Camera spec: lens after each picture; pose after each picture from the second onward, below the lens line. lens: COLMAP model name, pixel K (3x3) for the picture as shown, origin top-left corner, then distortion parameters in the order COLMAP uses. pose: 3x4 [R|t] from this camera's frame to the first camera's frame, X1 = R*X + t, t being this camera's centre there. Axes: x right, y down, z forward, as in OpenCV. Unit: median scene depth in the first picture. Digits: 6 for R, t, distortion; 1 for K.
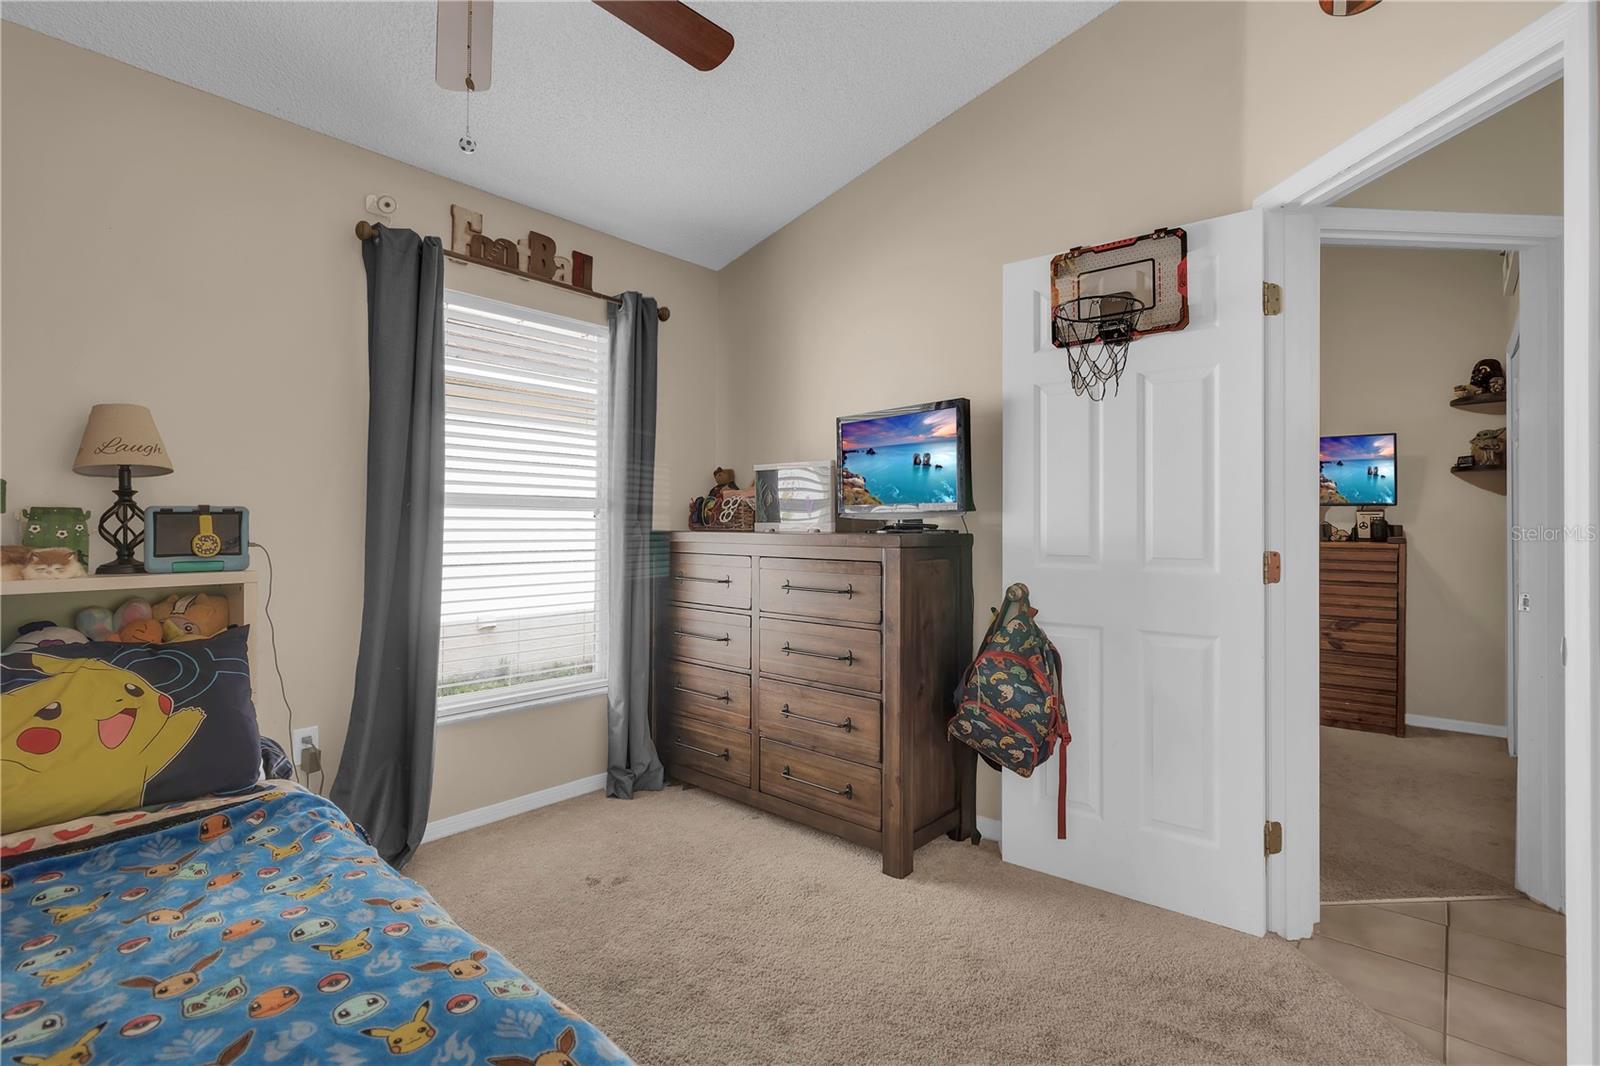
lens RADIAL K [[755.8, 0, 801.1], [0, 755.8, 517.9], [0, 0, 1]] dist [0.001077, 0.000205]
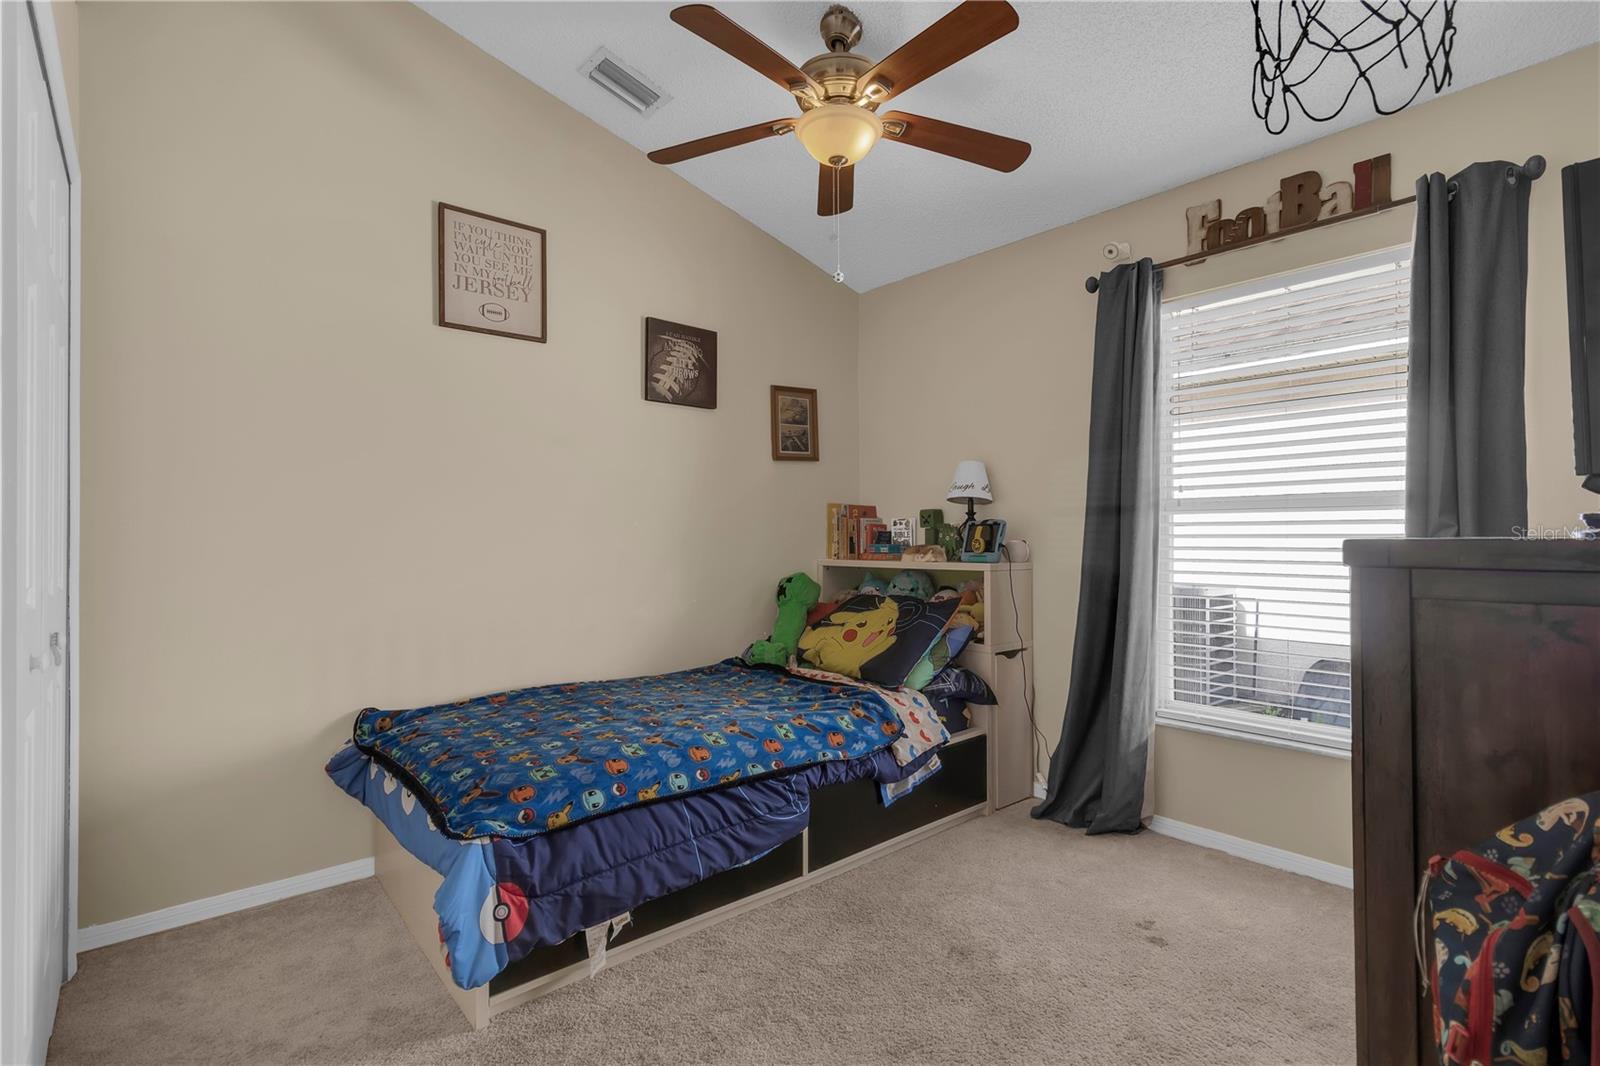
lens RADIAL K [[750.5, 0, 807.5], [0, 750.5, 527.2], [0, 0, 1]] dist [0.002143, 0.000558]
pose [[-0.139388, -0.016122, -0.990107, 0.594885], [0.014298, 0.999730, -0.018292, 0.016469], [0.990135, -0.016706, -0.139120, 0.649892]]
